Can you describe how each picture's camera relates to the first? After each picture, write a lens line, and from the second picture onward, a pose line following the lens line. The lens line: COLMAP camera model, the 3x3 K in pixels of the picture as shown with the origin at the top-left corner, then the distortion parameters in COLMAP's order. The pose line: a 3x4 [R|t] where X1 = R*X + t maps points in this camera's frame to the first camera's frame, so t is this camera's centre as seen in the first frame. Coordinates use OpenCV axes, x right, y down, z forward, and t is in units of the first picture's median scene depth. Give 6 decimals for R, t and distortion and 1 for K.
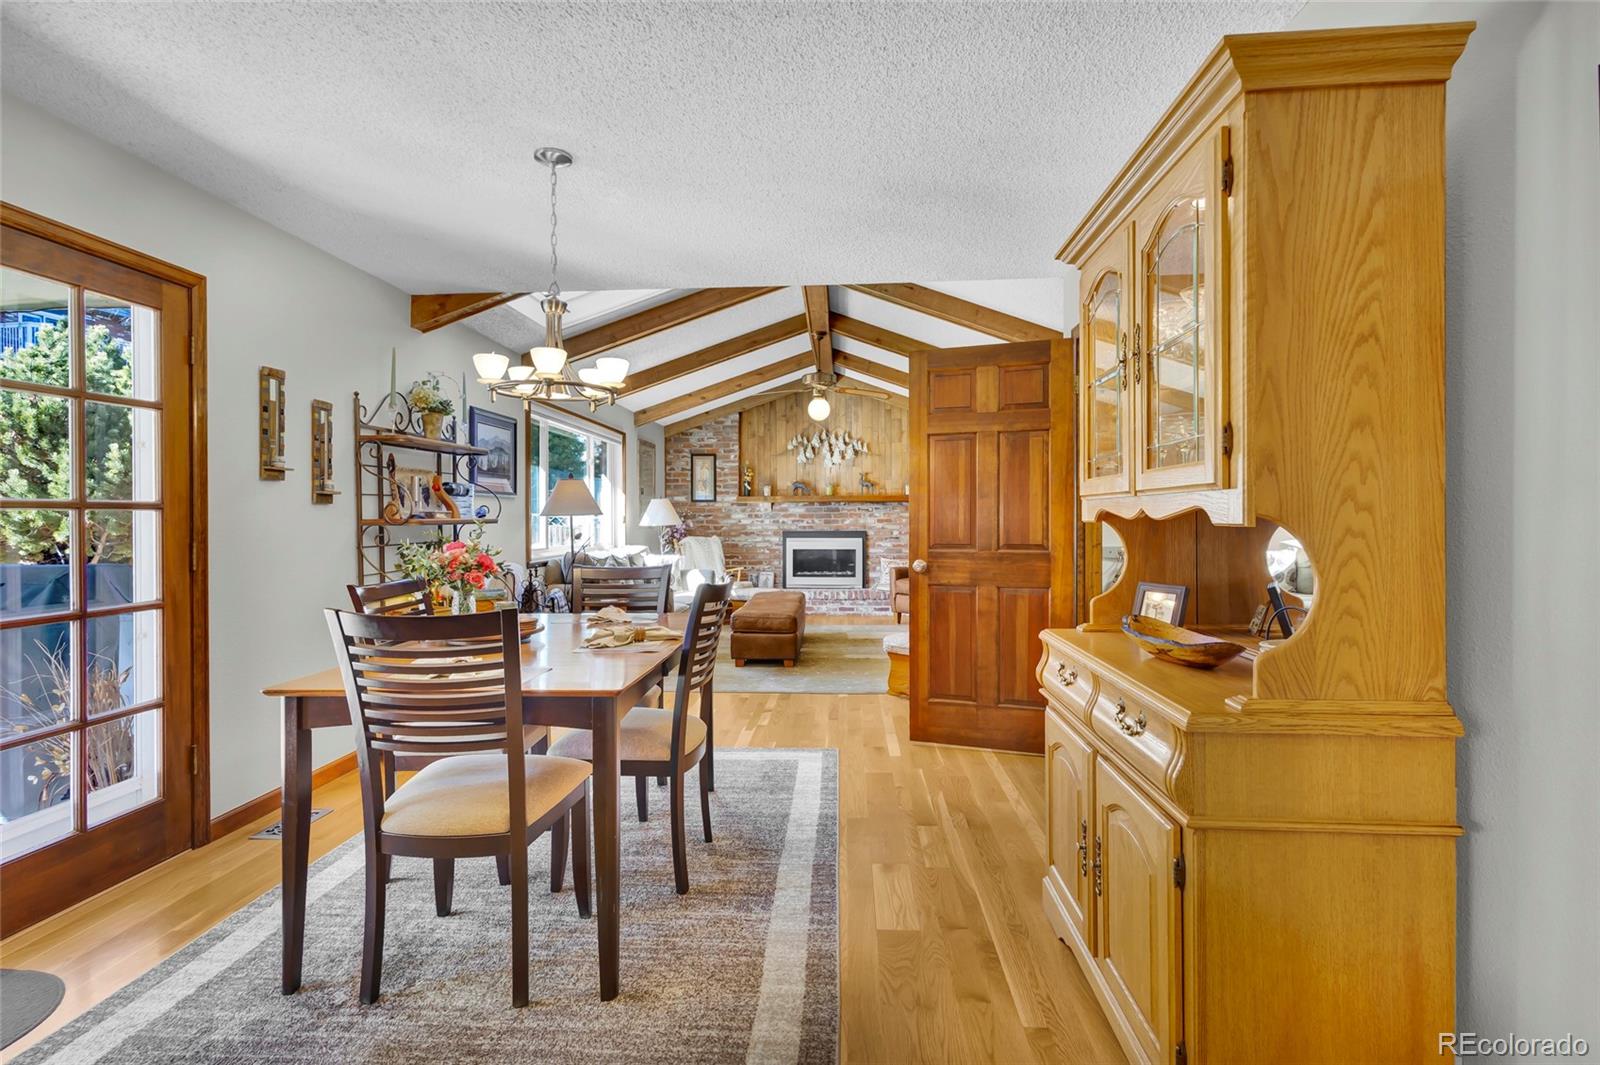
lens RADIAL K [[758.3, 0, 804.6], [0, 758.3, 523.6], [0, 0, 1]] dist [0.007372, -0.000305]
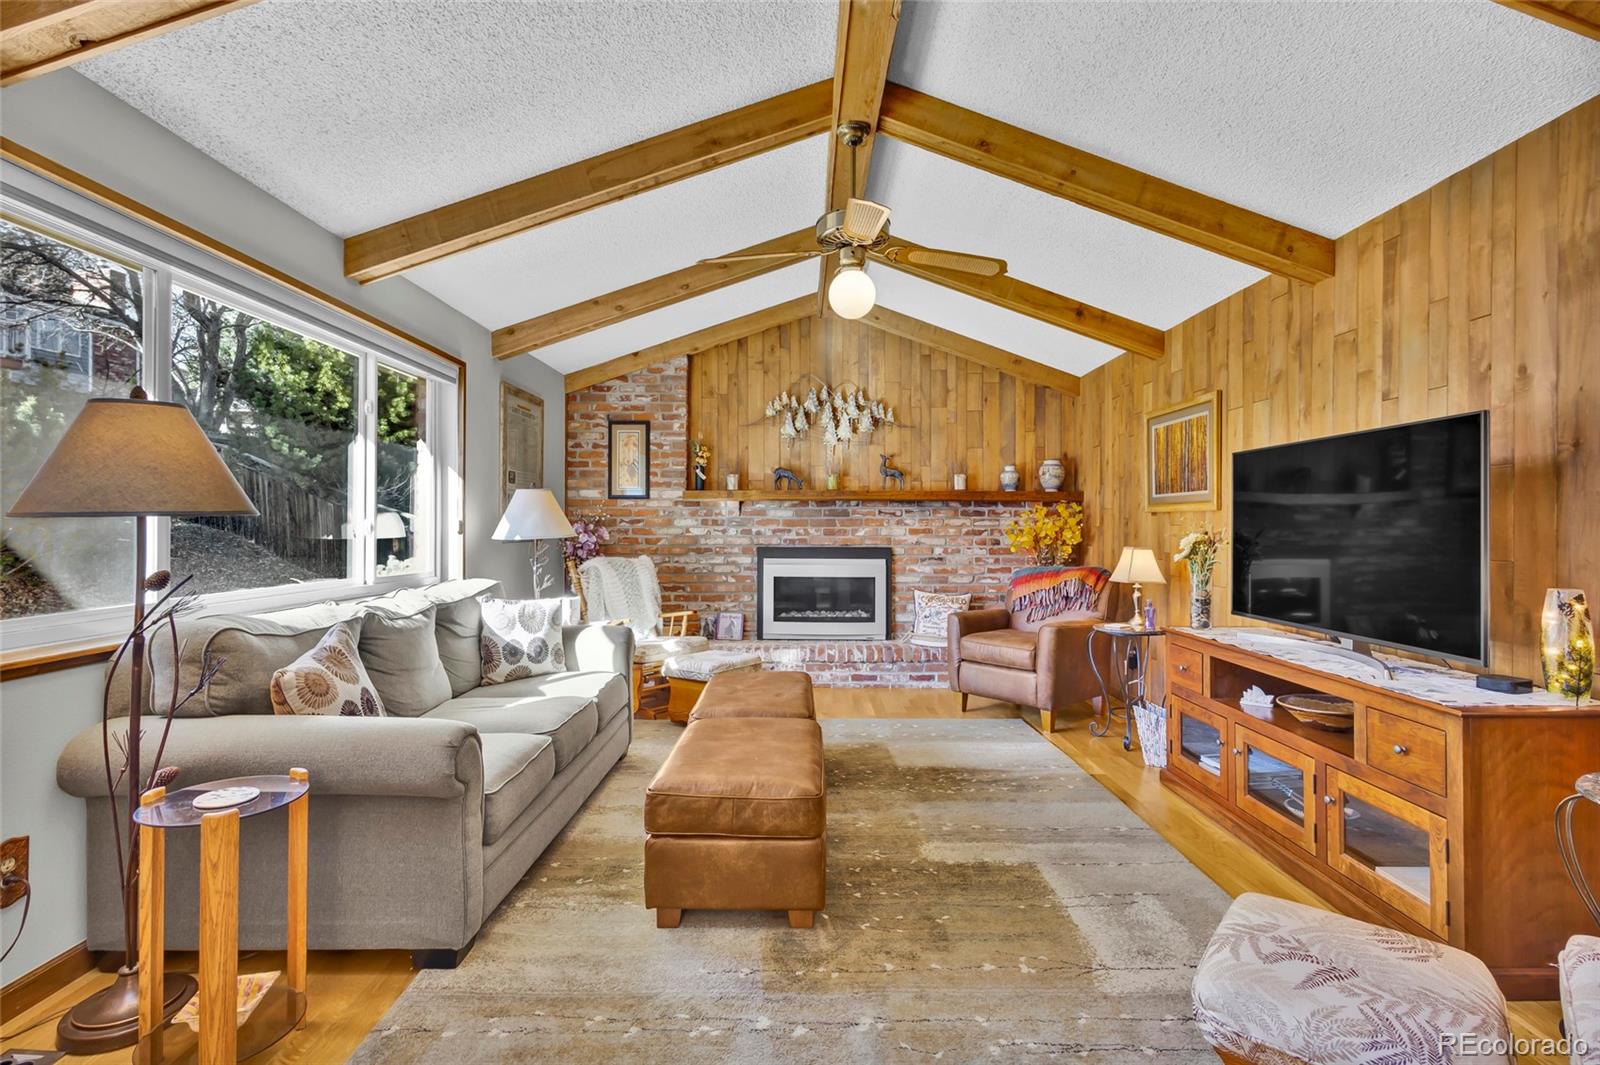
lens RADIAL K [[758.3, 0, 807.8], [0, 758.3, 529.4], [0, 0, 1]] dist [0.007372, -0.000305]
pose [[0.998140, 0.006004, 0.060667, -0.025444], [-0.005898, 0.999981, -0.001925, -0.003578], [-0.060678, 0.001564, 0.998156, 0.379072]]
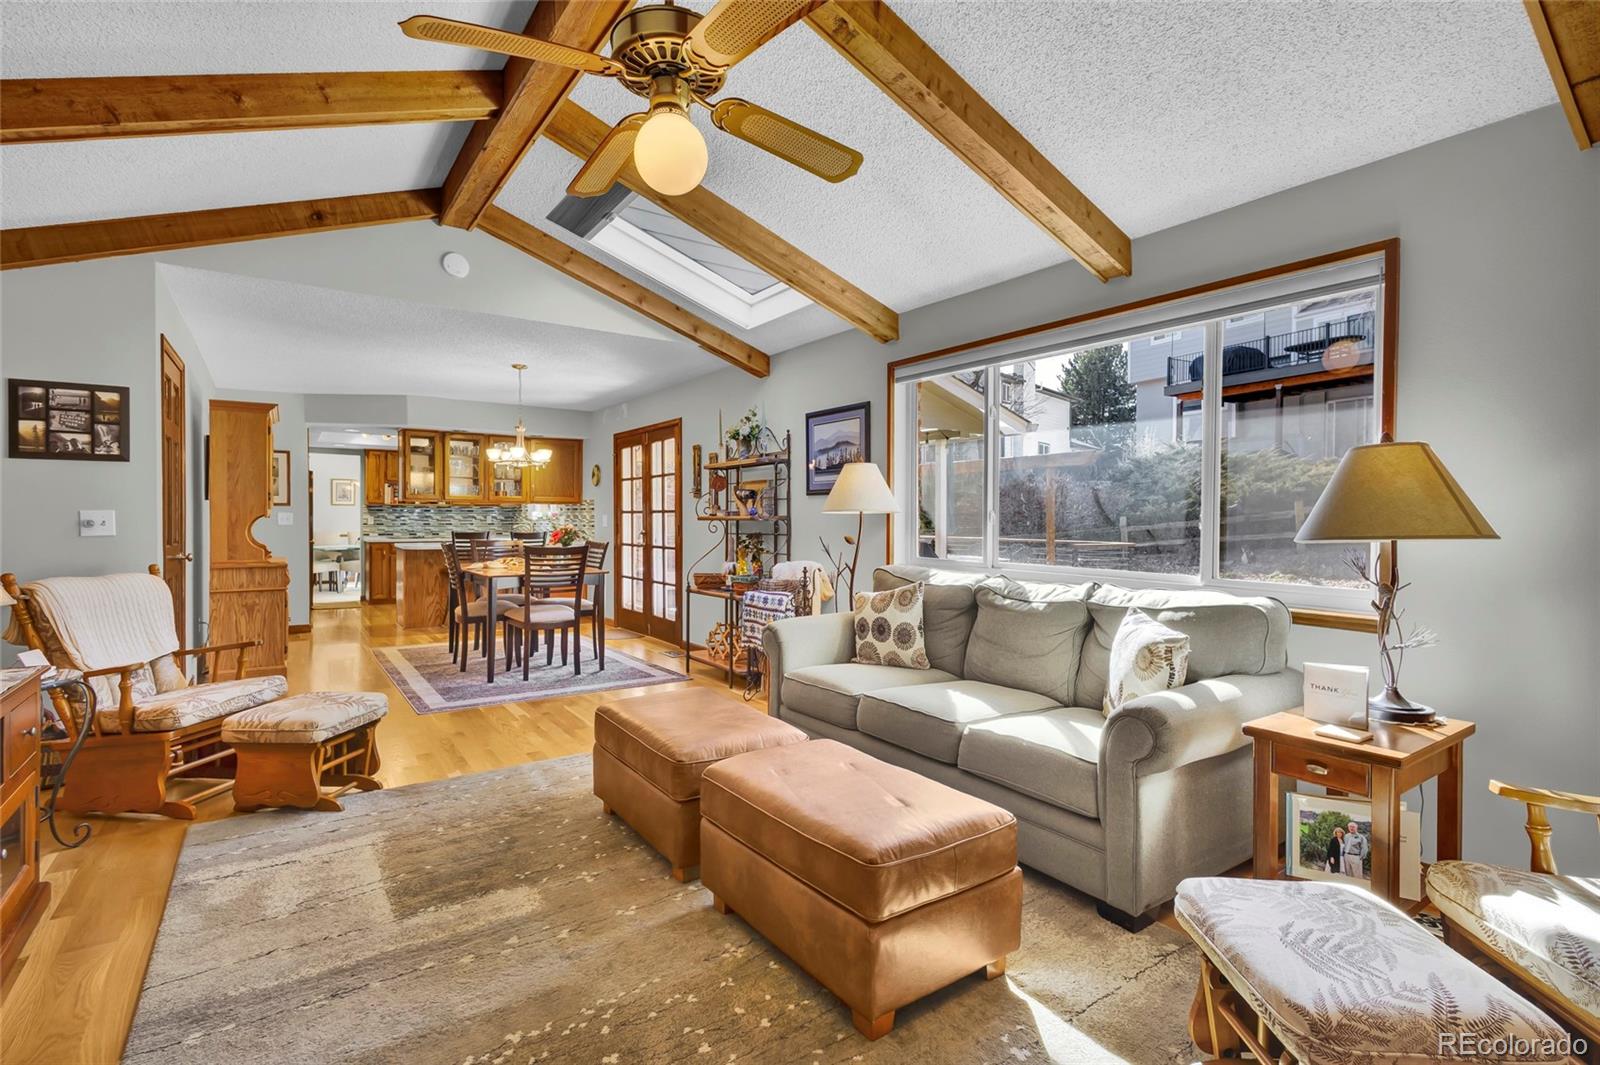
lens RADIAL K [[758.3, 0, 790.3], [0, 758.3, 527.1], [0, 0, 1]] dist [0.007372, -0.000305]
pose [[-0.798505, 0.009255, -0.601917, 0.087486], [-0.002583, 0.999820, 0.018800, -0.005609], [0.601983, 0.016566, -0.798337, 0.796392]]
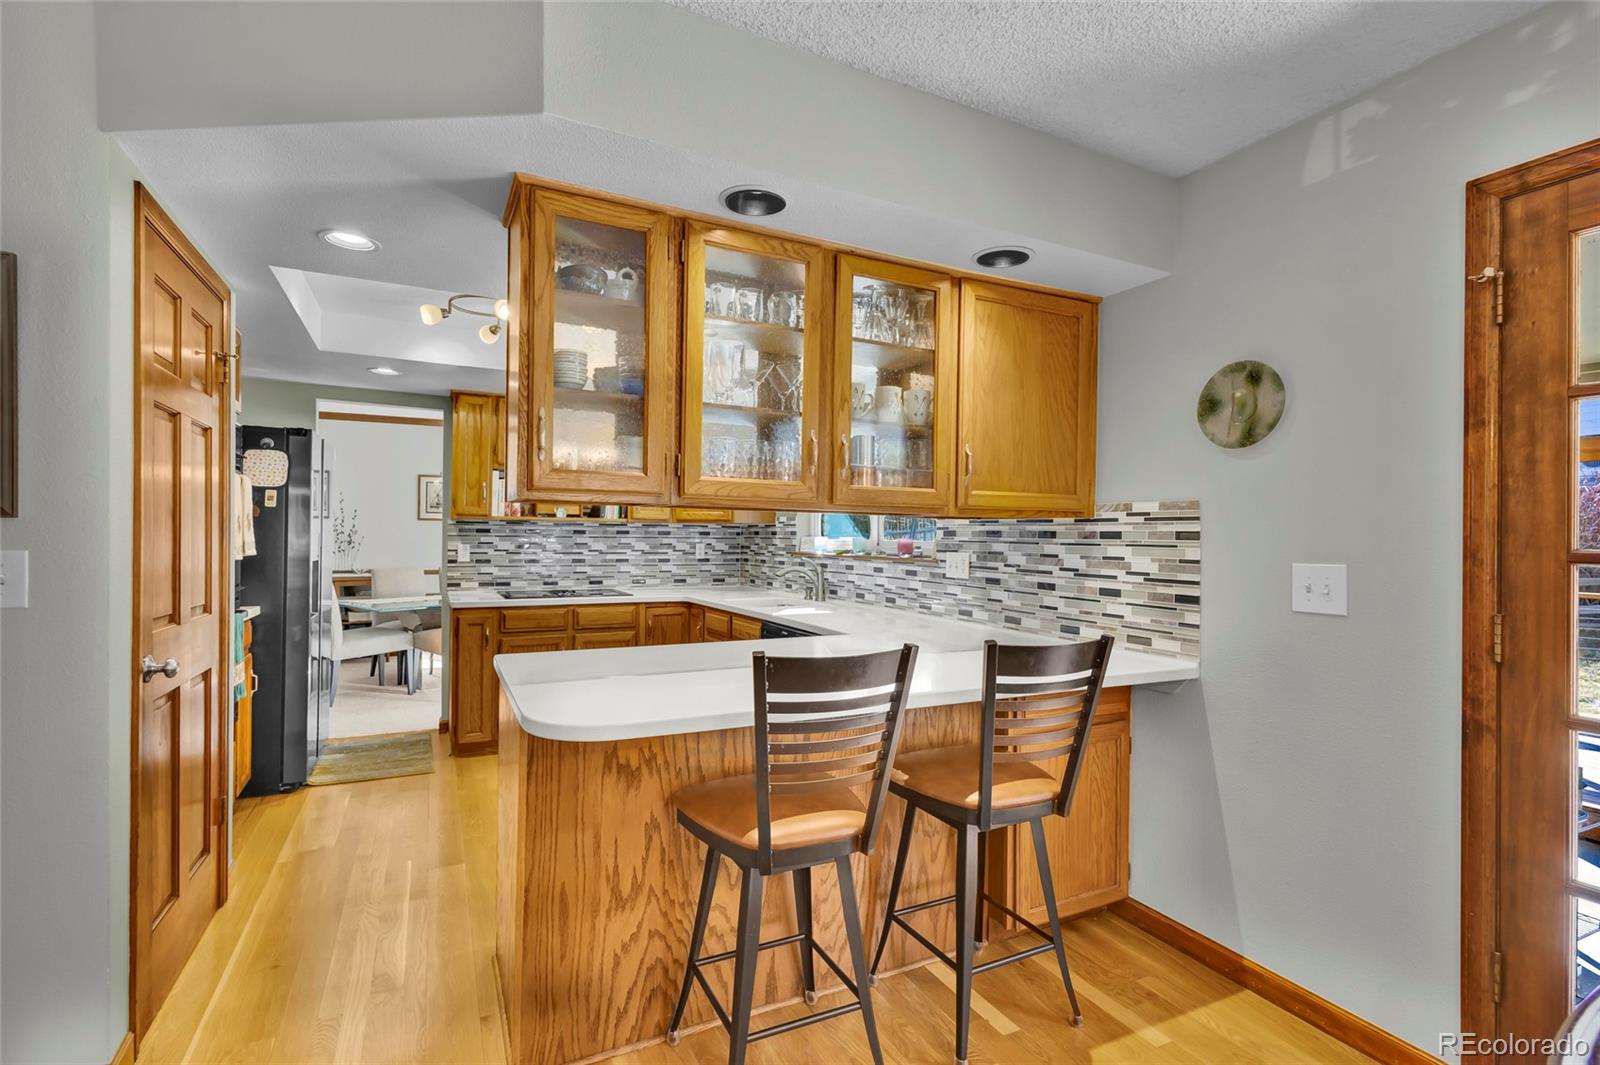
lens RADIAL K [[758.3, 0, 805.9], [0, 758.3, 534.1], [0, 0, 1]] dist [0.007372, -0.000305]
pose [[-0.870234, -0.005895, -0.492603, -0.017424], [-0.009556, 0.999942, 0.004915, -0.009335], [0.492545, 0.008984, -0.870240, 0.220128]]
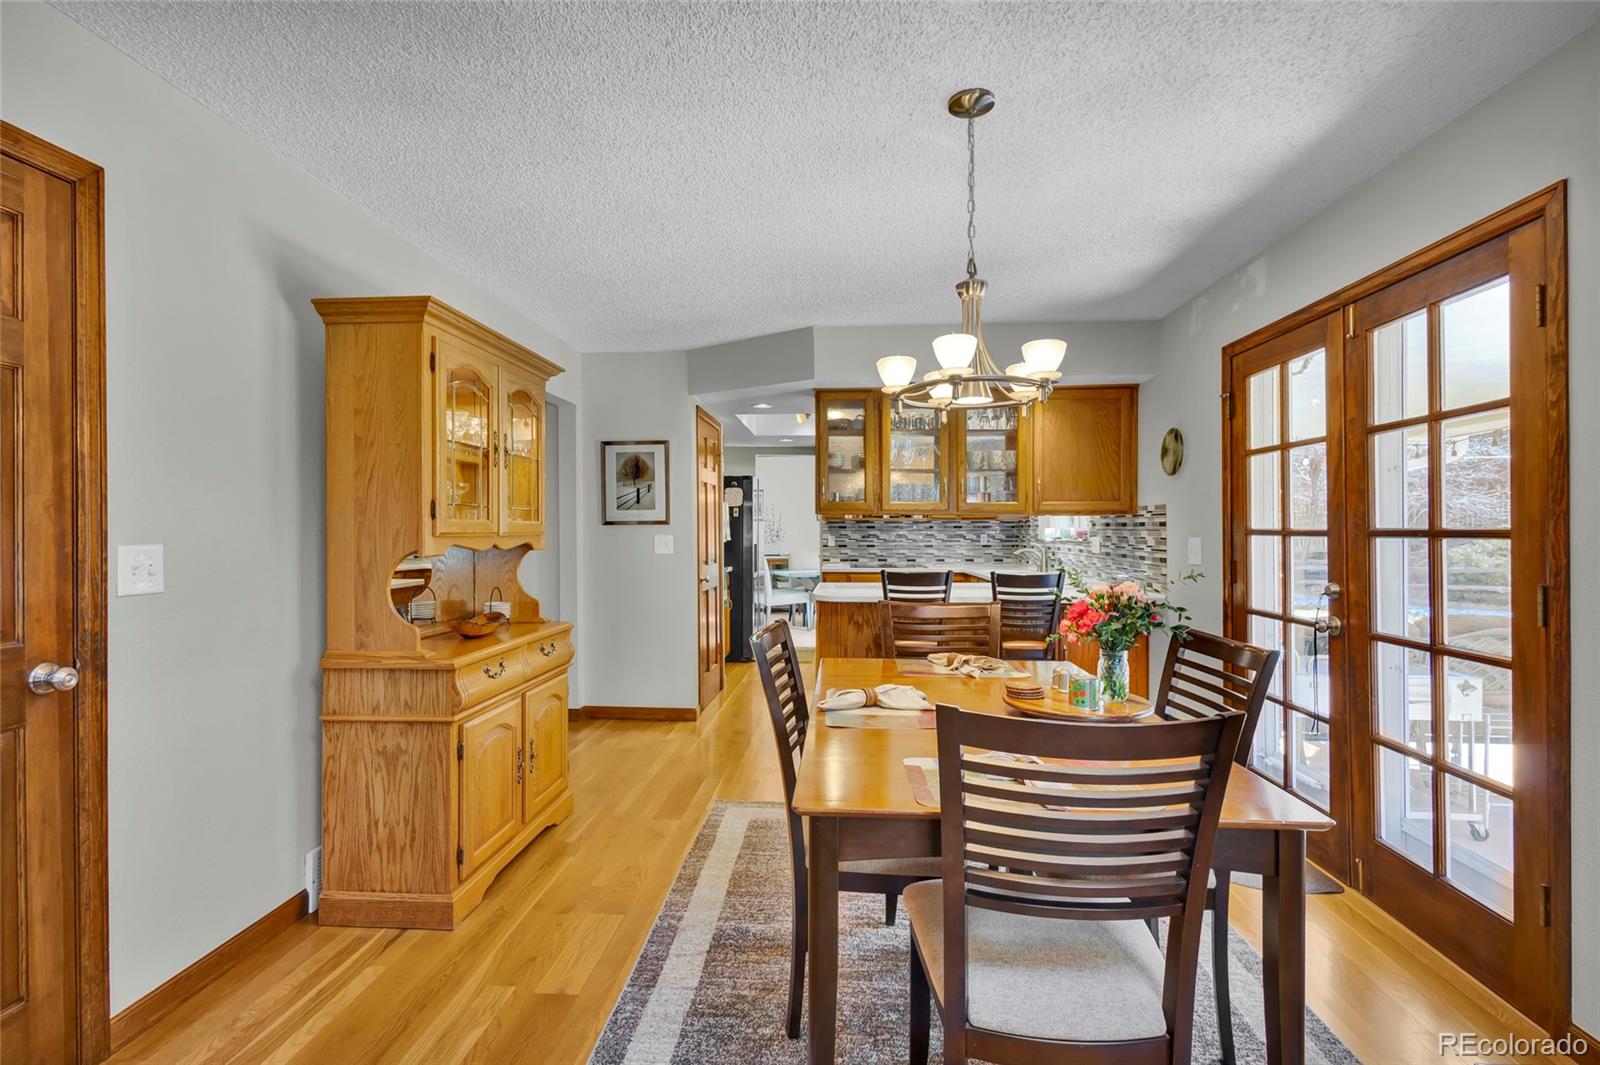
lens RADIAL K [[758.3, 0, 802.4], [0, 758.3, 532.6], [0, 0, 1]] dist [0.007372, -0.000305]
pose [[-0.999926, 0.007362, 0.009634, -0.038943], [0.007457, 0.999923, 0.009897, -0.009683], [-0.009560, 0.009968, -0.999905, 0.447979]]
